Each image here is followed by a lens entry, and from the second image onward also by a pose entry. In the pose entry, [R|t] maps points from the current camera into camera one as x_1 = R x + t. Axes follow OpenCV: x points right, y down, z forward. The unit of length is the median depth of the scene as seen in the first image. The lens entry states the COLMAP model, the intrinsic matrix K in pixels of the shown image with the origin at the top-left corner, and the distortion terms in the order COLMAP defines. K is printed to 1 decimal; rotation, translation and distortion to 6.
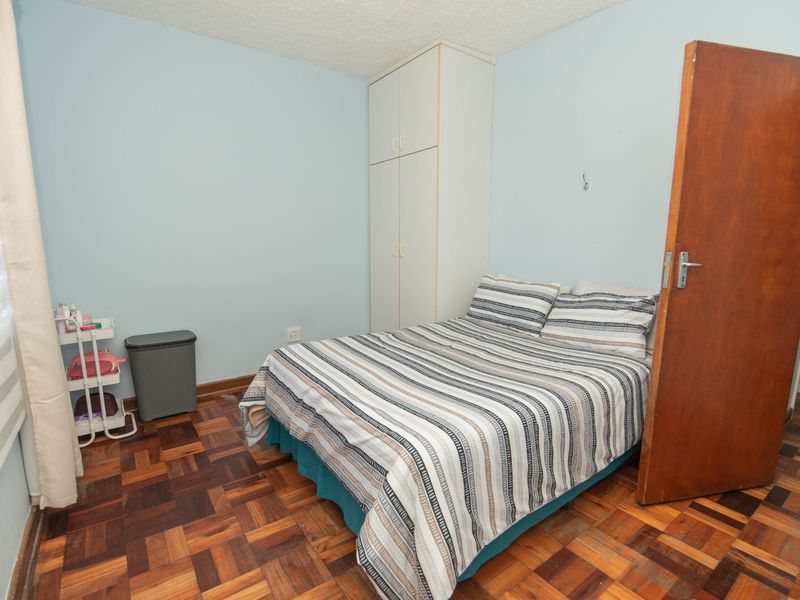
lens RADIAL K [[397.3, 0, 400.0], [0, 397.3, 300.0], [0, 0, 1]] dist [-0.018166, -0.000072]
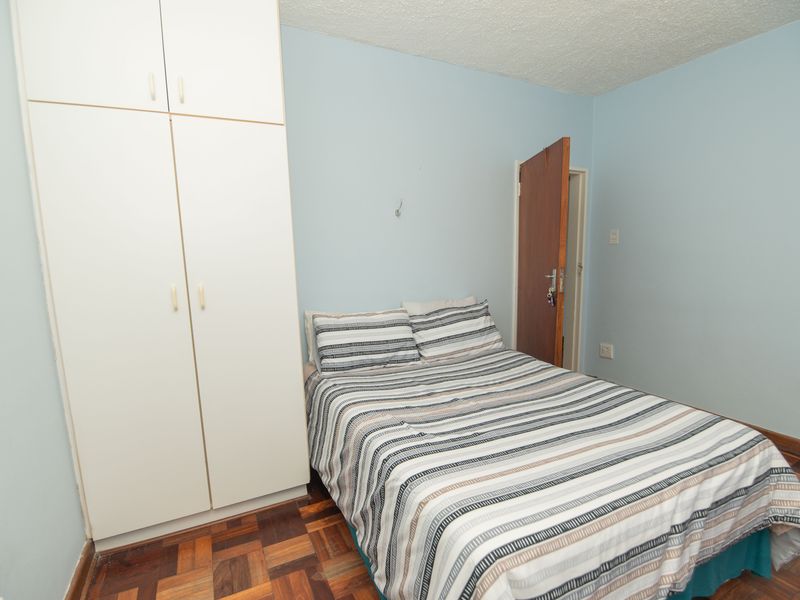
lens RADIAL K [[397.3, 0, 400.0], [0, 397.3, 300.0], [0, 0, 1]] dist [-0.018166, -0.000072]
pose [[0.167070, -0.124025, 0.978113, -0.685493], [0.171548, 0.980581, 0.095036, -0.185276], [-0.970906, 0.151916, 0.185102, 0.968084]]
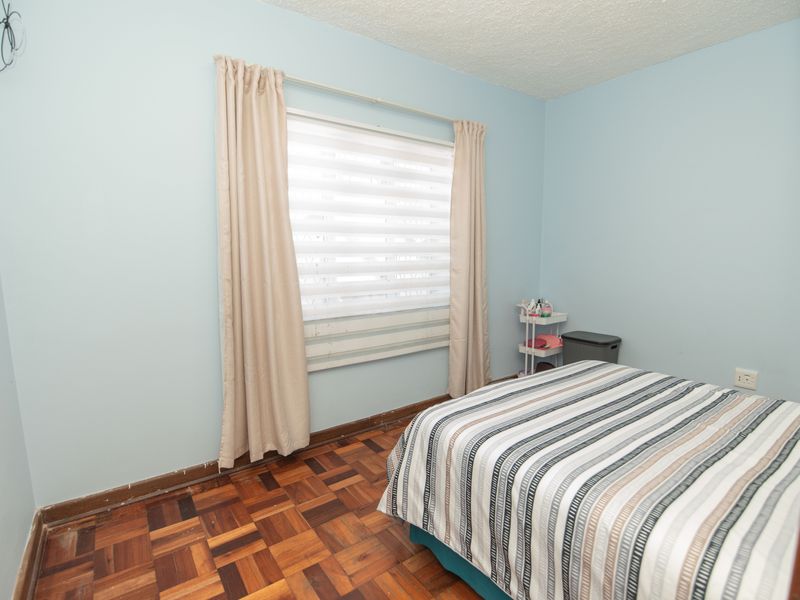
lens RADIAL K [[397.3, 0, 400.0], [0, 397.3, 300.0], [0, 0, 1]] dist [-0.018166, -0.000072]
pose [[0.020210, 0.110641, -0.993655, 0.712129], [-0.141833, 0.984124, 0.106695, -0.075373], [0.989684, 0.138777, 0.035582, 0.444969]]
